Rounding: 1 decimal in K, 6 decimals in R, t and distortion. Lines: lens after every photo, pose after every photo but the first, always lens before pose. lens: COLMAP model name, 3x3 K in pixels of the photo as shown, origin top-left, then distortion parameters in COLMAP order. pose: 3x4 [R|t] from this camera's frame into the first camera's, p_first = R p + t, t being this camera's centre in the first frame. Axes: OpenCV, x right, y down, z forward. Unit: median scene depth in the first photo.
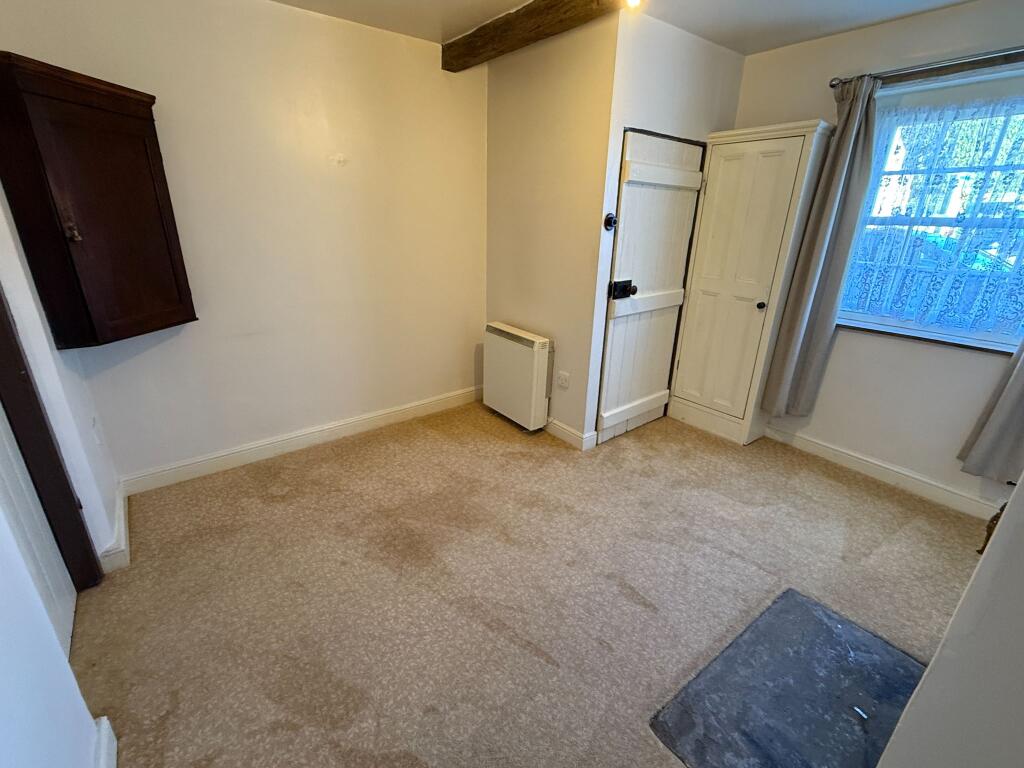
lens RADIAL K [[451.0, 0, 511.0], [0, 451.0, 381.9], [0, 0, 1]] dist [0.002049, 0.000276]
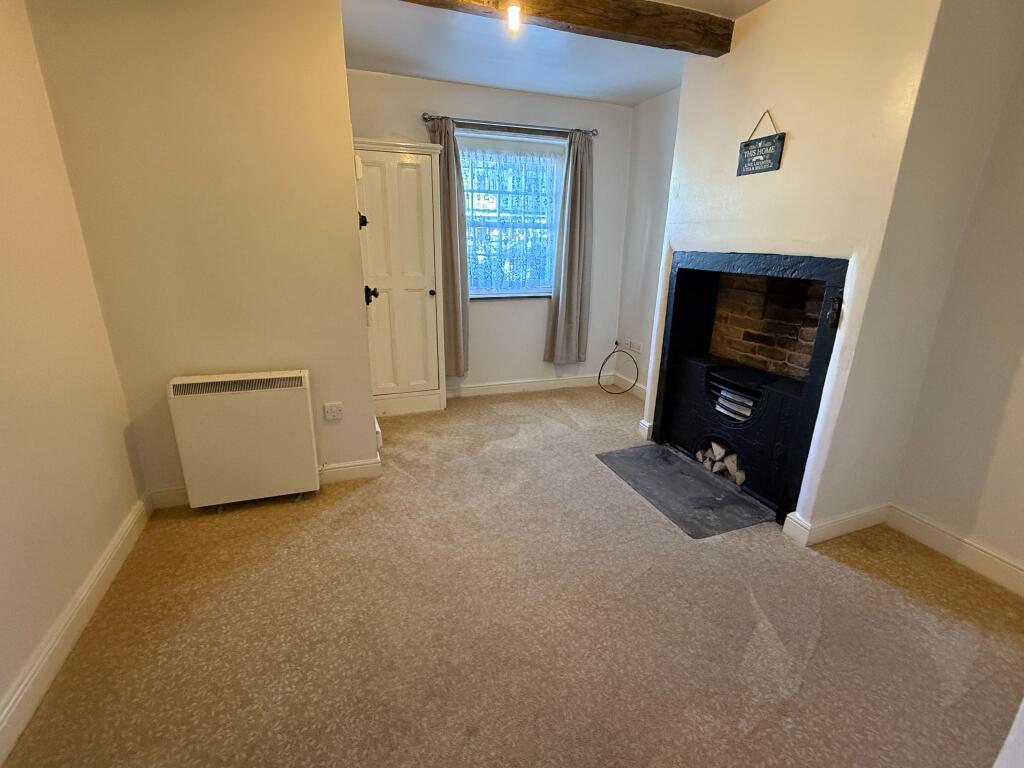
lens RADIAL K [[451.0, 0, 510.9], [0, 451.0, 383.7], [0, 0, 1]] dist [0.002049, 0.000276]
pose [[0.313086, -0.307685, 0.898503, -0.538885], [0.318510, 0.925293, 0.205873, -0.125818], [-0.894723, 0.221727, 0.387697, 0.399168]]
